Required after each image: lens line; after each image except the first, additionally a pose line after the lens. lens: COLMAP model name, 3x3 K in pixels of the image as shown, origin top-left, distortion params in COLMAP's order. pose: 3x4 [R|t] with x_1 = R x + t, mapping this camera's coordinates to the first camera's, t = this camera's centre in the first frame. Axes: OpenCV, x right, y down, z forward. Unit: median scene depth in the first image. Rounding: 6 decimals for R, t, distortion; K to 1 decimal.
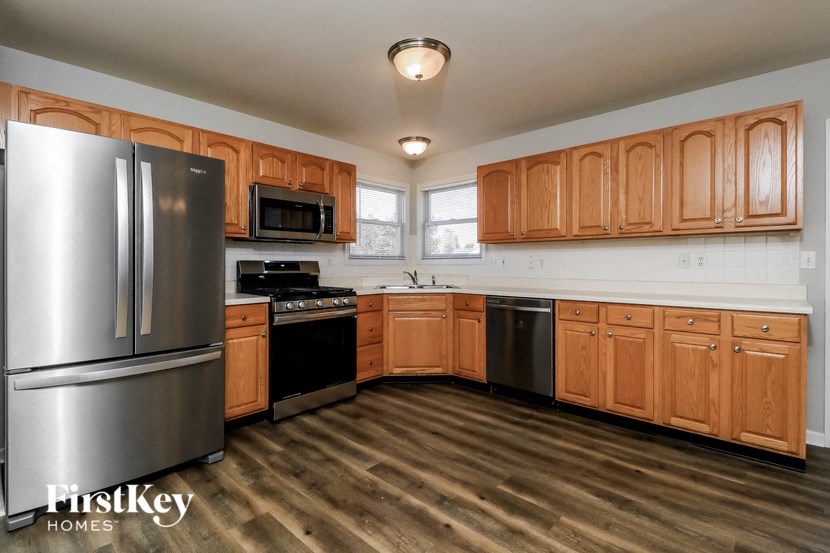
lens RADIAL K [[394.9, 0, 399.3], [0, 394.9, 268.5], [0, 0, 1]] dist [0.010249, -0.007690]
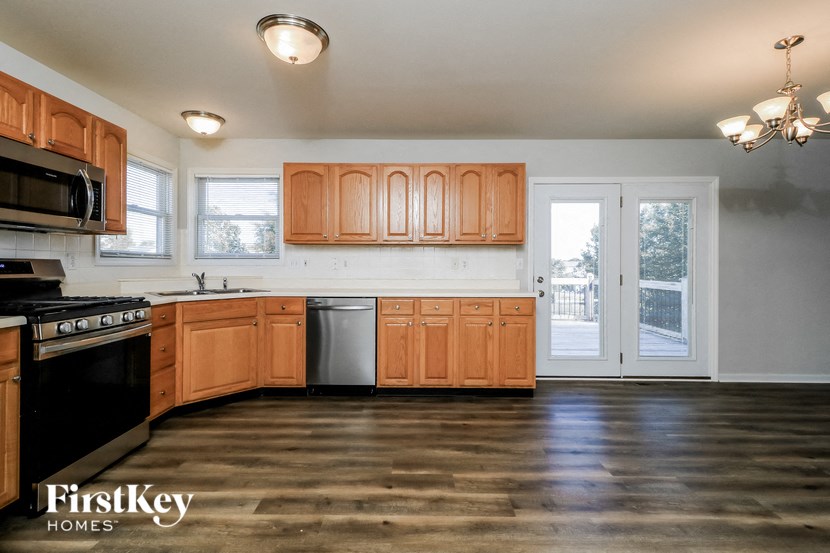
lens RADIAL K [[394.9, 0, 418.1], [0, 394.9, 268.1], [0, 0, 1]] dist [0.010249, -0.007690]
pose [[0.720505, 0.000414, 0.693450, -0.302684], [0.002370, 0.999993, -0.003060, -0.000772], [-0.693446, 0.003848, 0.720499, 0.119669]]
